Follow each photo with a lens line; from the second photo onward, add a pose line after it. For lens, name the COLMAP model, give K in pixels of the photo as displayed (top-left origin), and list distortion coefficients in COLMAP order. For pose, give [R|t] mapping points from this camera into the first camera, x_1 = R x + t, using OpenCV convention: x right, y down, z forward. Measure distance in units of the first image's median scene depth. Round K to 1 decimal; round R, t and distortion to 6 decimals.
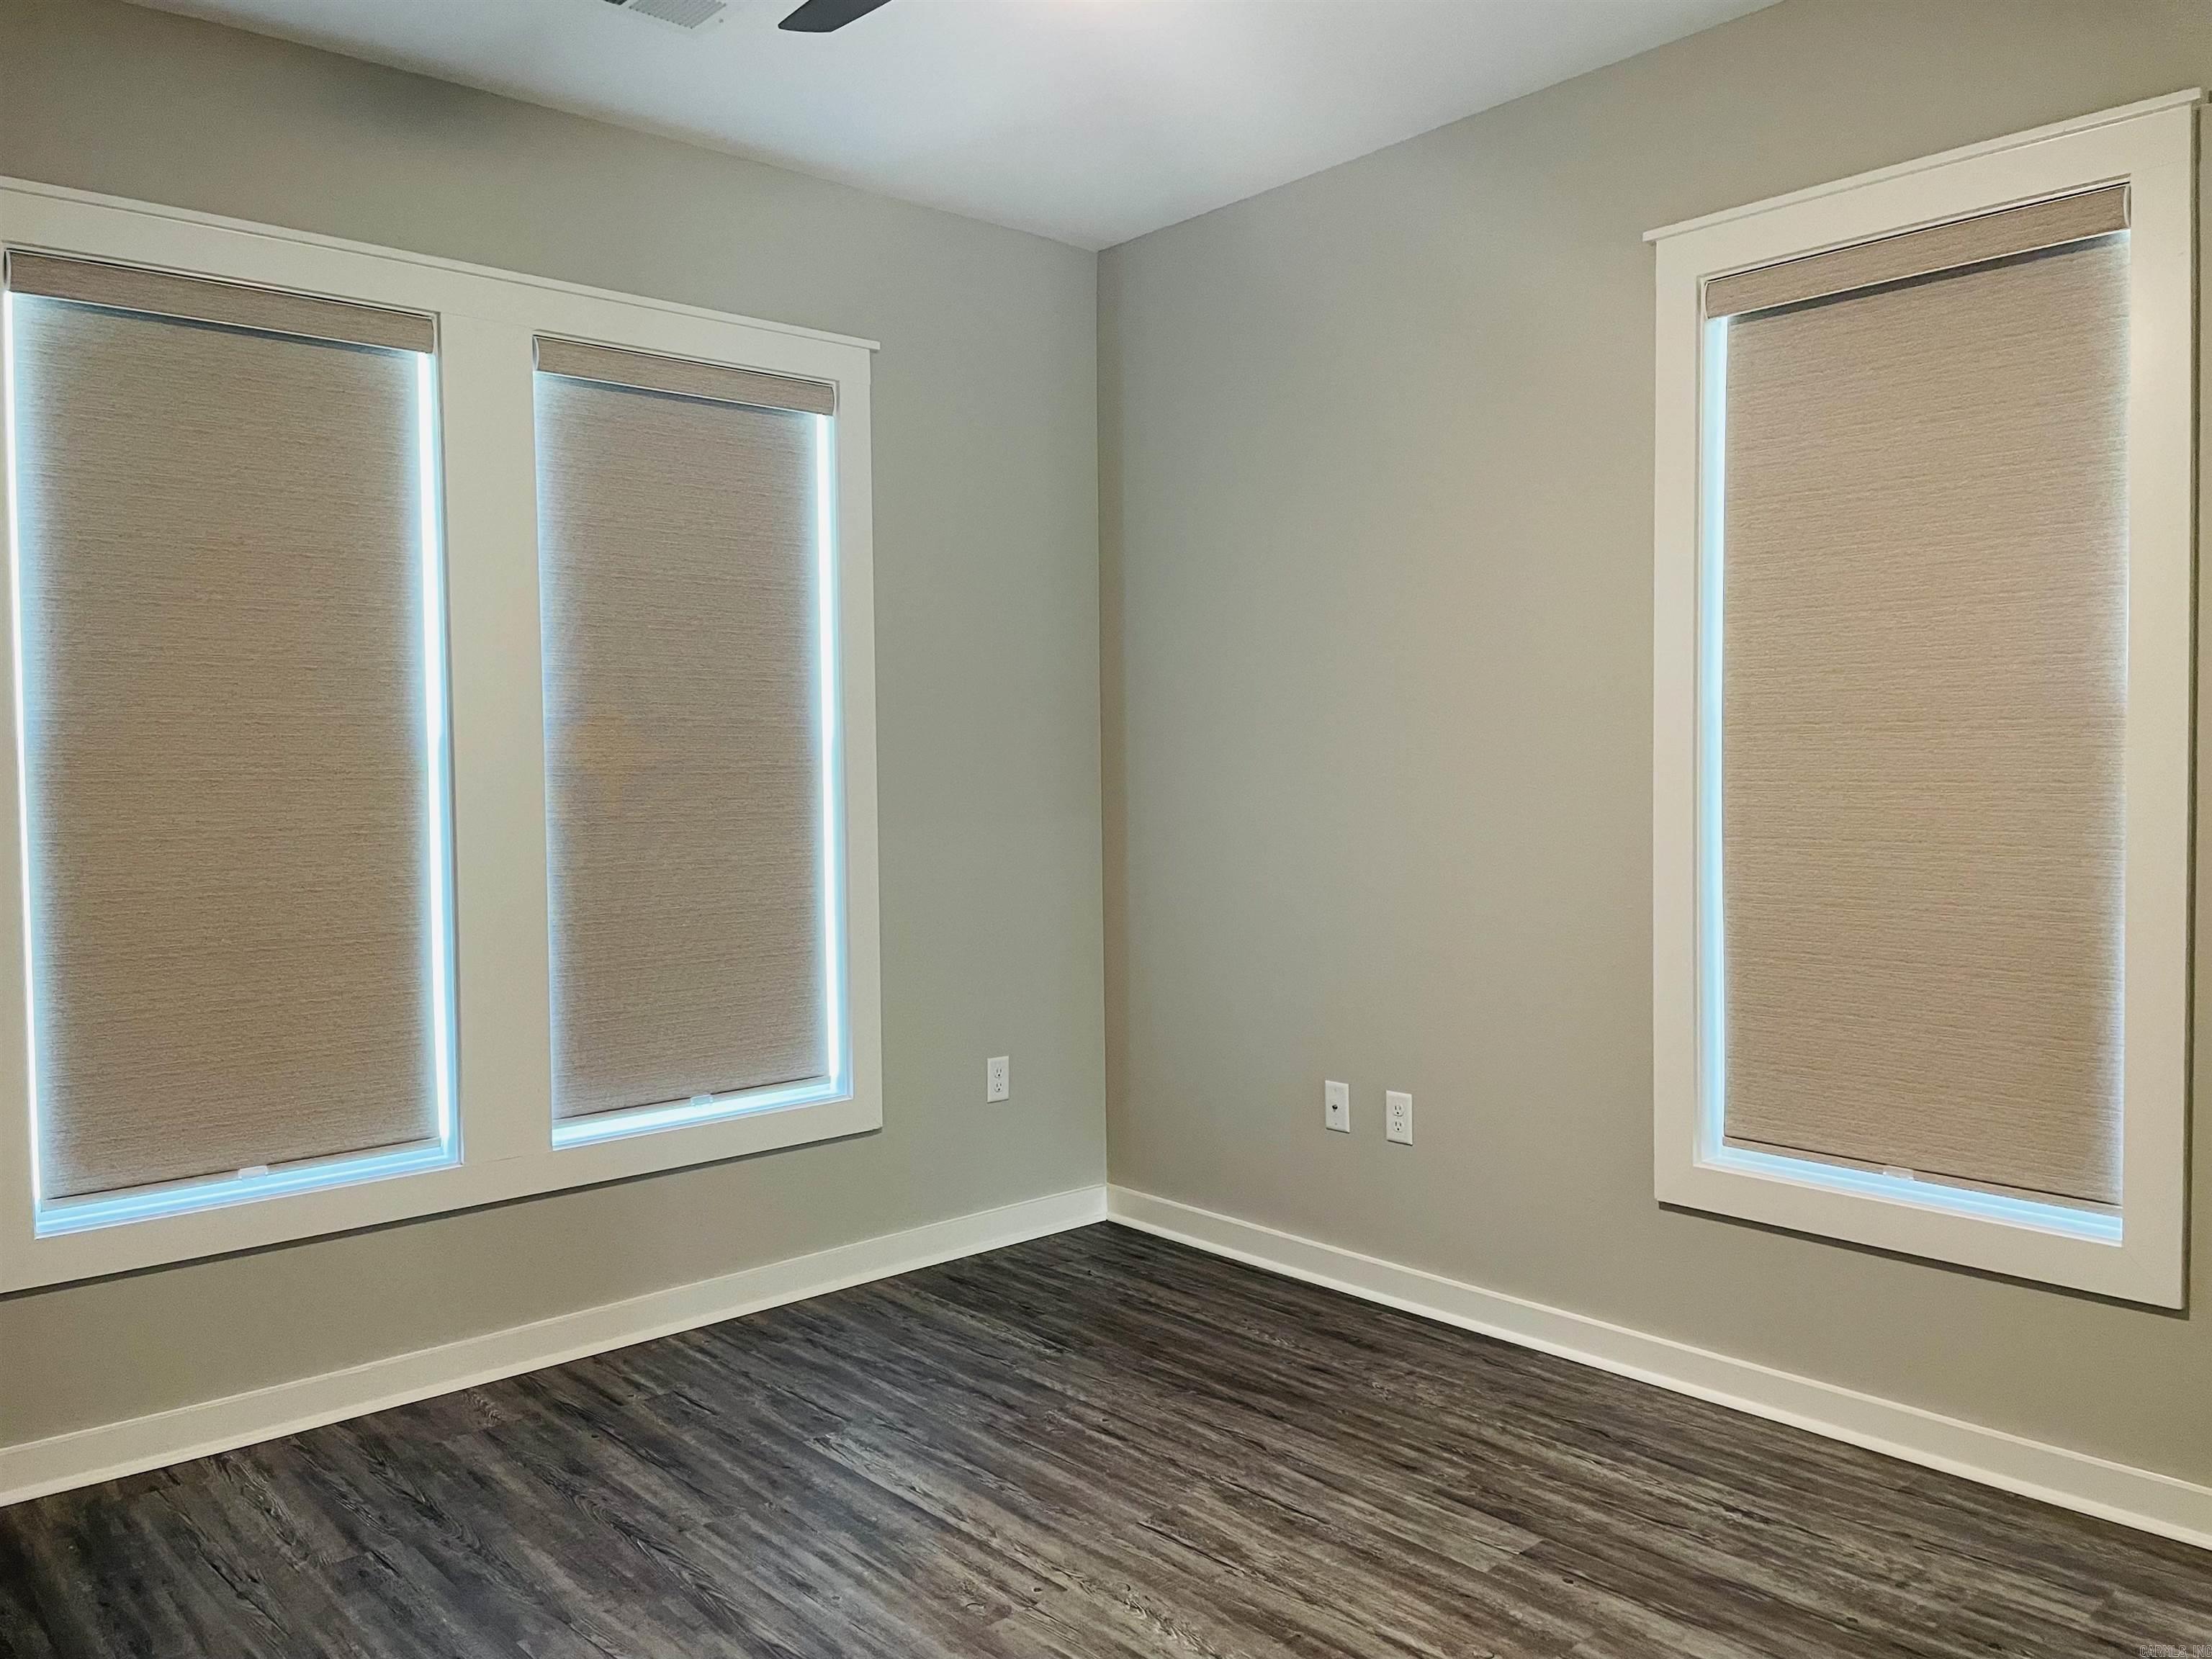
lens RADIAL K [[1661.8, 0, 1101.0], [0, 1661.8, 823.5], [0, 0, 1]] dist [0.092950, -0.115358]
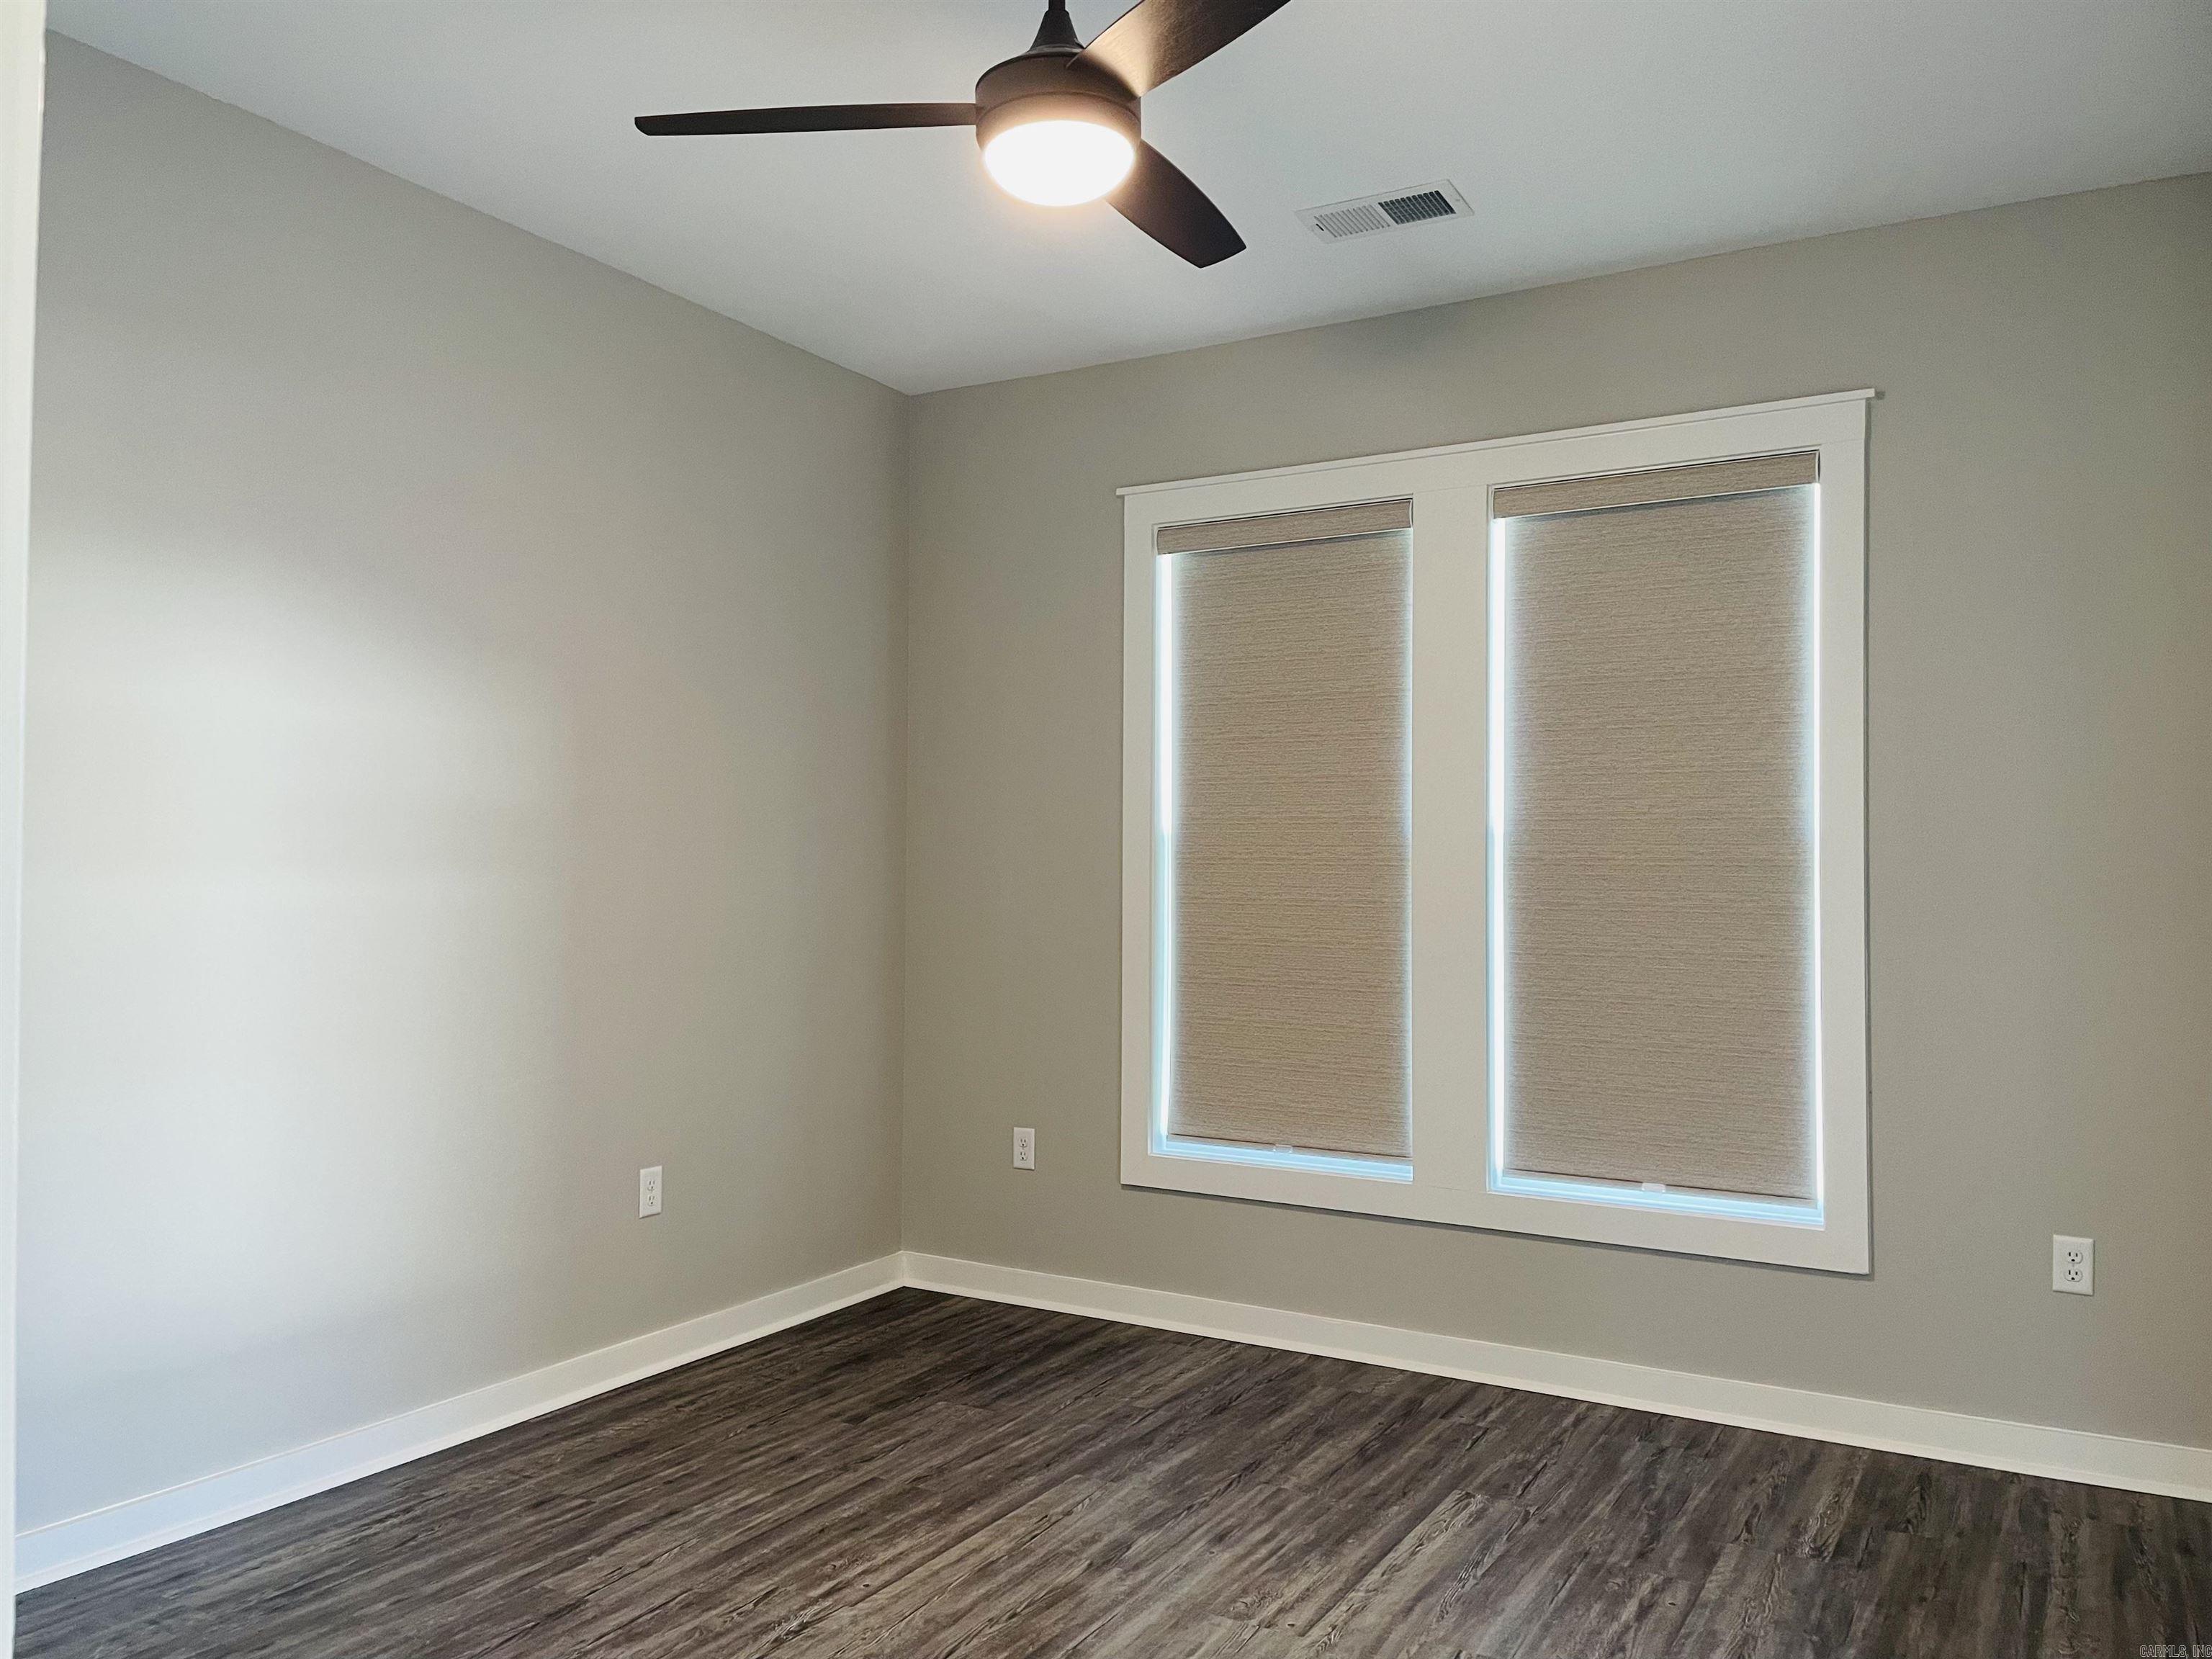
lens RADIAL K [[1661.8, 0, 1111.7], [0, 1661.8, 835.6], [0, 0, 1]] dist [0.092950, -0.115358]
pose [[0.317438, -0.012147, -0.948201, 0.698836], [-0.050499, 0.998283, -0.029694, -0.000351], [0.946933, 0.057310, 0.316279, 0.399564]]
